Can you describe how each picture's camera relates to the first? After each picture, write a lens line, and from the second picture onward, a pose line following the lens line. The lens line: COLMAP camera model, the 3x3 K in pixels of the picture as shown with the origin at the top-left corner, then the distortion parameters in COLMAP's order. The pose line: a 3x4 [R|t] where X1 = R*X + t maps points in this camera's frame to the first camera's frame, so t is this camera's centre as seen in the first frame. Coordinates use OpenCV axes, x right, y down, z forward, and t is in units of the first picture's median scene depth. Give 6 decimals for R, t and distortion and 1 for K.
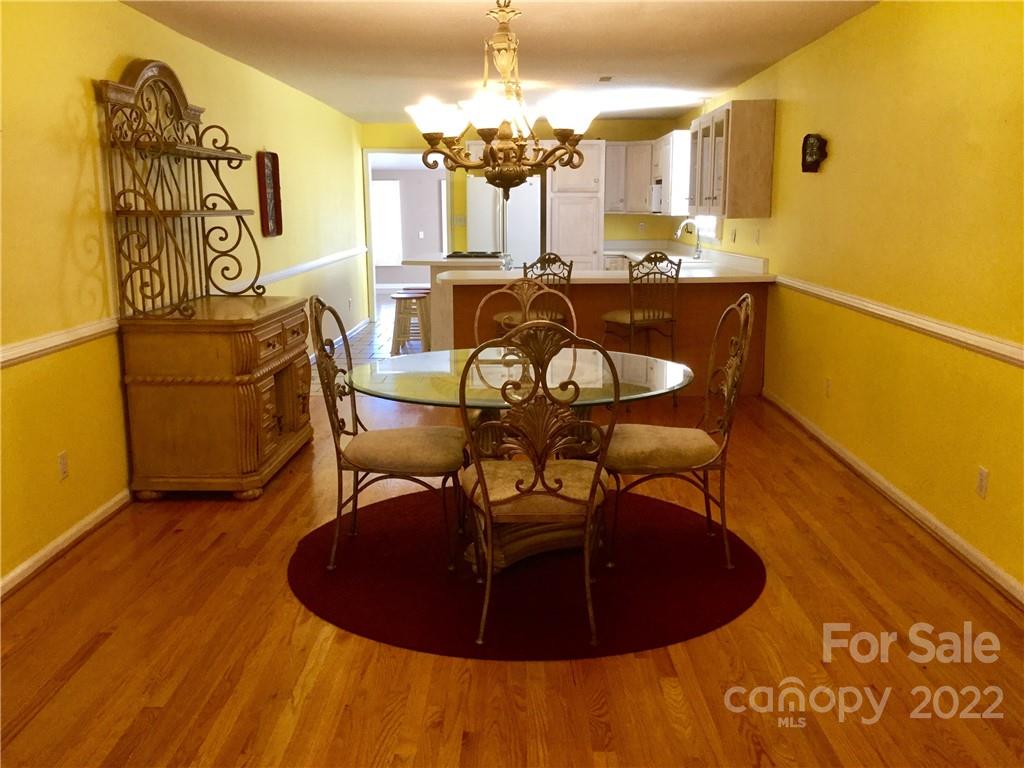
lens RADIAL K [[926.5, 0, 512.0], [0, 926.5, 384.0], [0, 0, 1]] dist [0.110486, -0.206627]
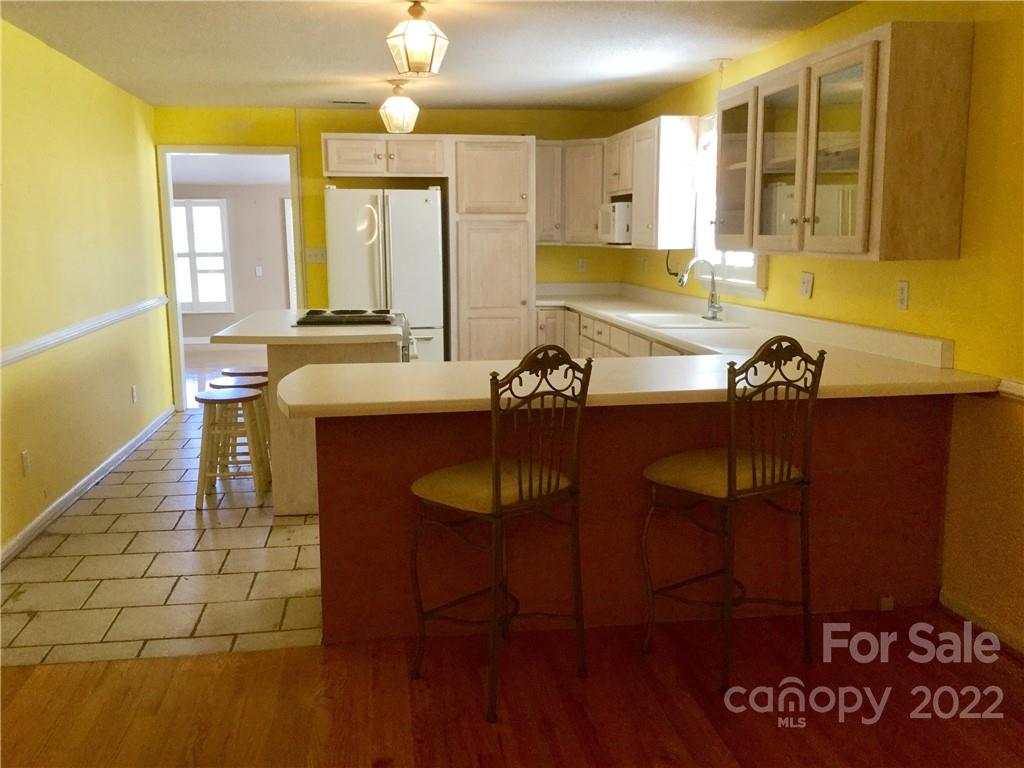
lens RADIAL K [[926.5, 0, 512.0], [0, 926.5, 384.0], [0, 0, 1]] dist [0.110486, -0.206627]
pose [[0.987329, -0.024783, 0.156741, -0.025946], [0.029086, 0.999259, -0.025218, -0.068447], [-0.156000, 0.029458, 0.987318, 0.352523]]
